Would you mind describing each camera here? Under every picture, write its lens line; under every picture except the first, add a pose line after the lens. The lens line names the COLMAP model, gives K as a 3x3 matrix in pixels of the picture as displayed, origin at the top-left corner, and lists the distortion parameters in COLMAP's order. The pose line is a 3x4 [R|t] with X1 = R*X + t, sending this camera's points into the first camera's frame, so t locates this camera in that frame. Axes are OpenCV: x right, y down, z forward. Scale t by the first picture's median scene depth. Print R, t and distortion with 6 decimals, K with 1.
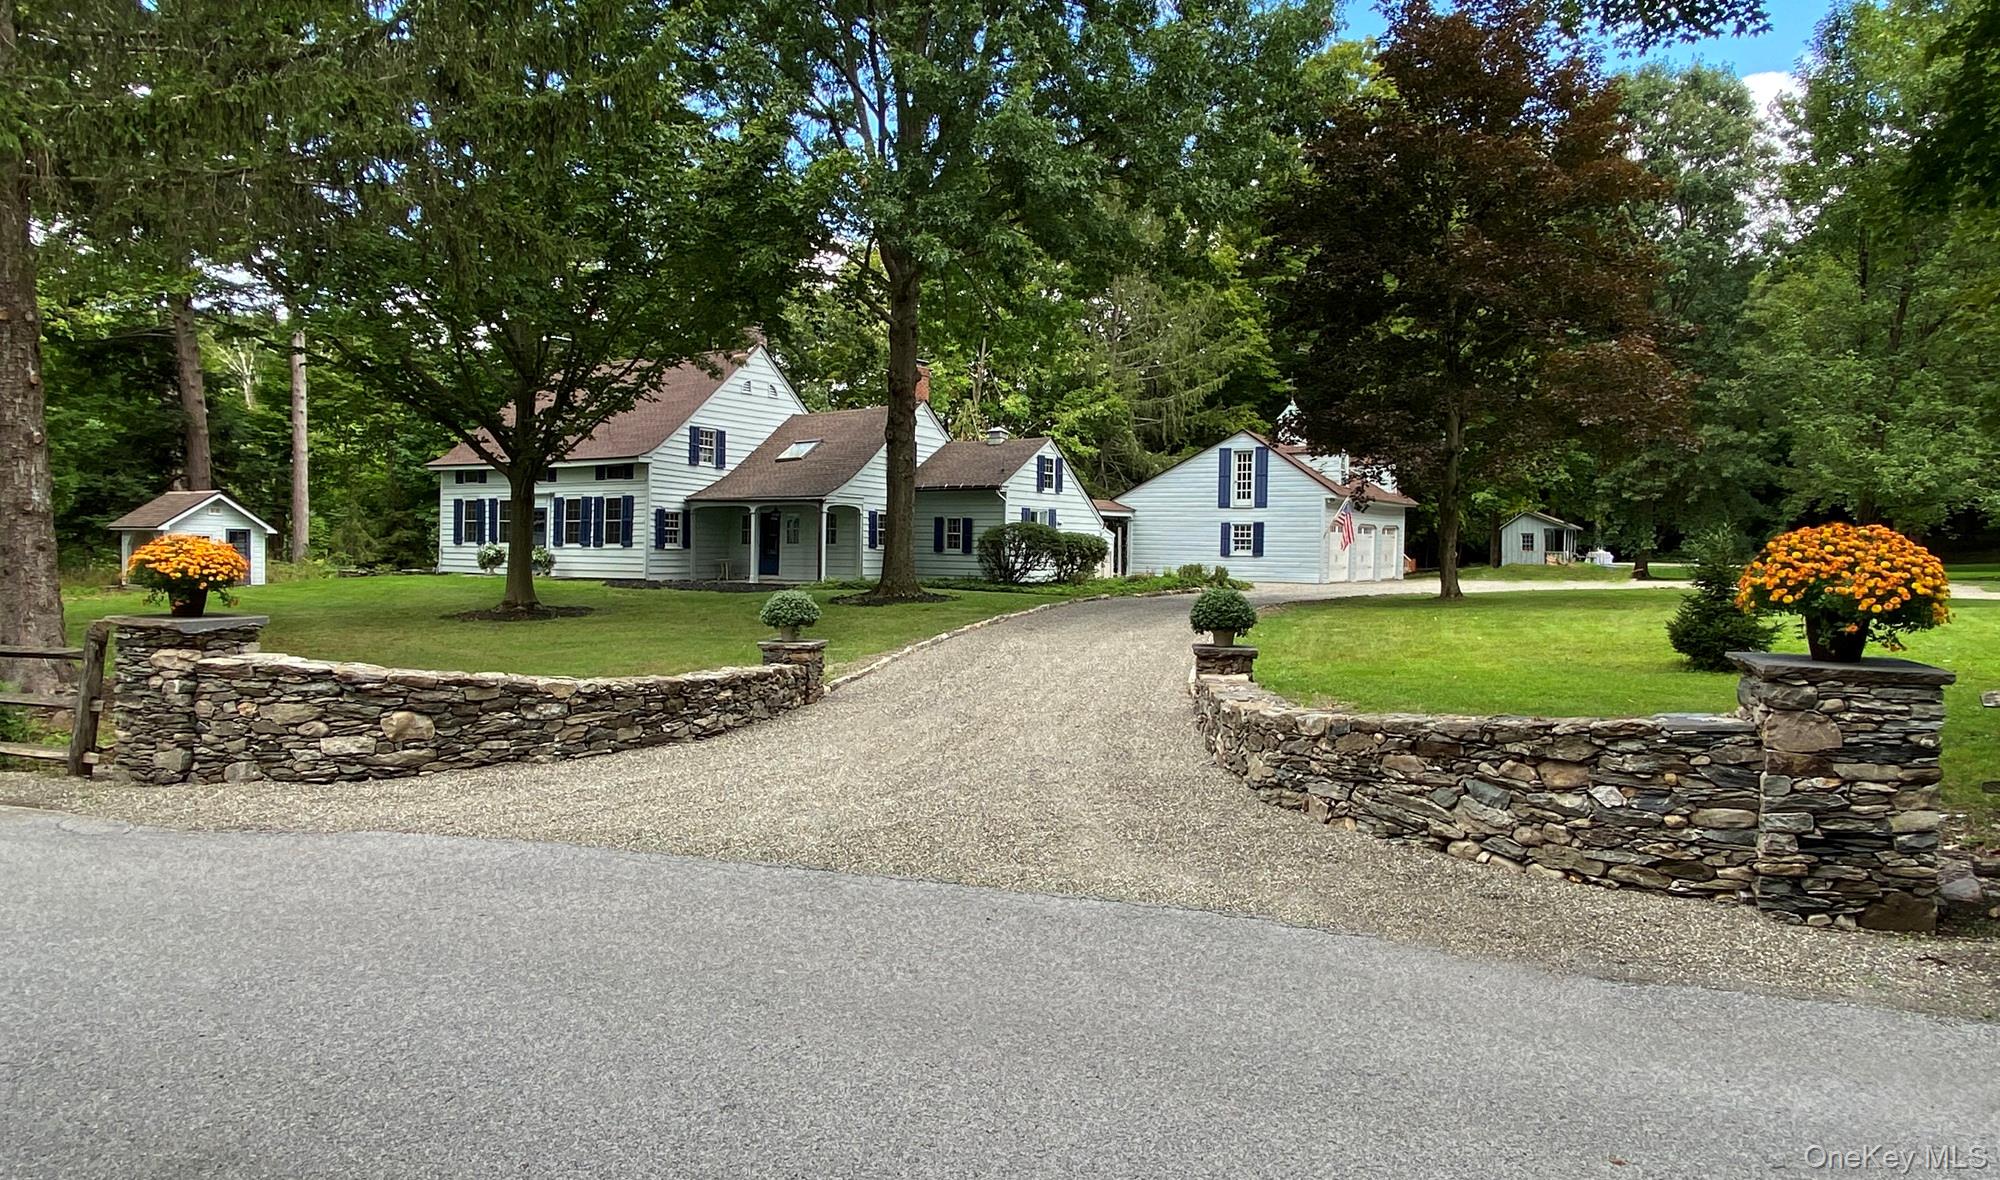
lens RADIAL K [[1188.8, 0, 931.0], [0, 1188.8, 561.5], [0, 0, 1]] dist [0.002849, -0.015025]
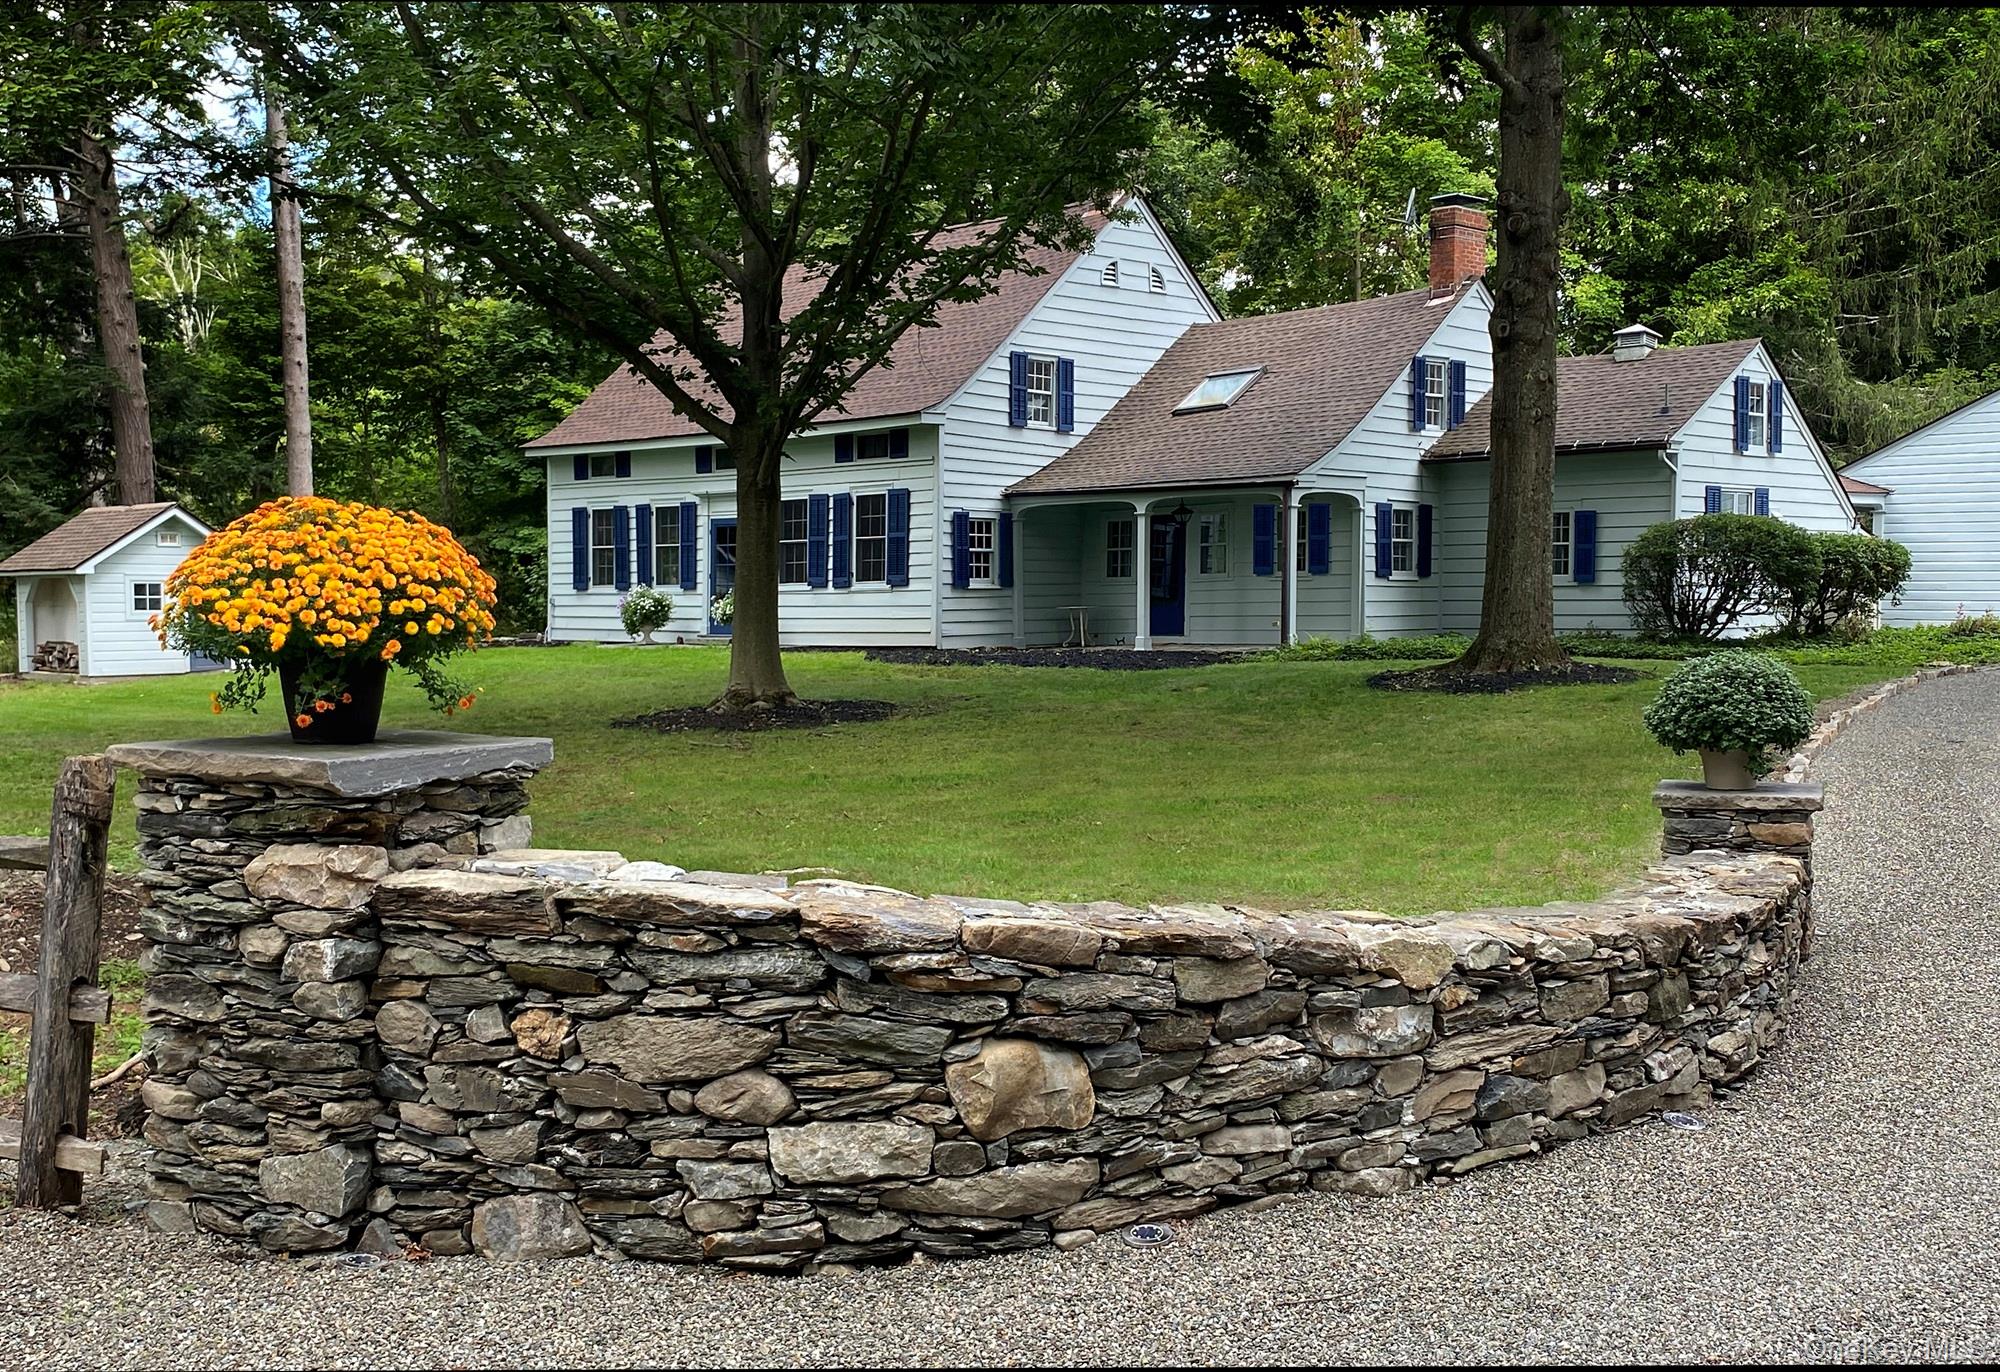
lens RADIAL K [[2045.7, 0, 913.1], [0, 2045.7, 685.7], [0, 0, 1]] dist [0.071387, 0.000000]
pose [[0.983025, -0.012497, -0.183046, -0.091996], [0.018515, 0.999341, 0.031207, 0.003859], [0.182536, -0.034067, 0.982609, 0.117310]]
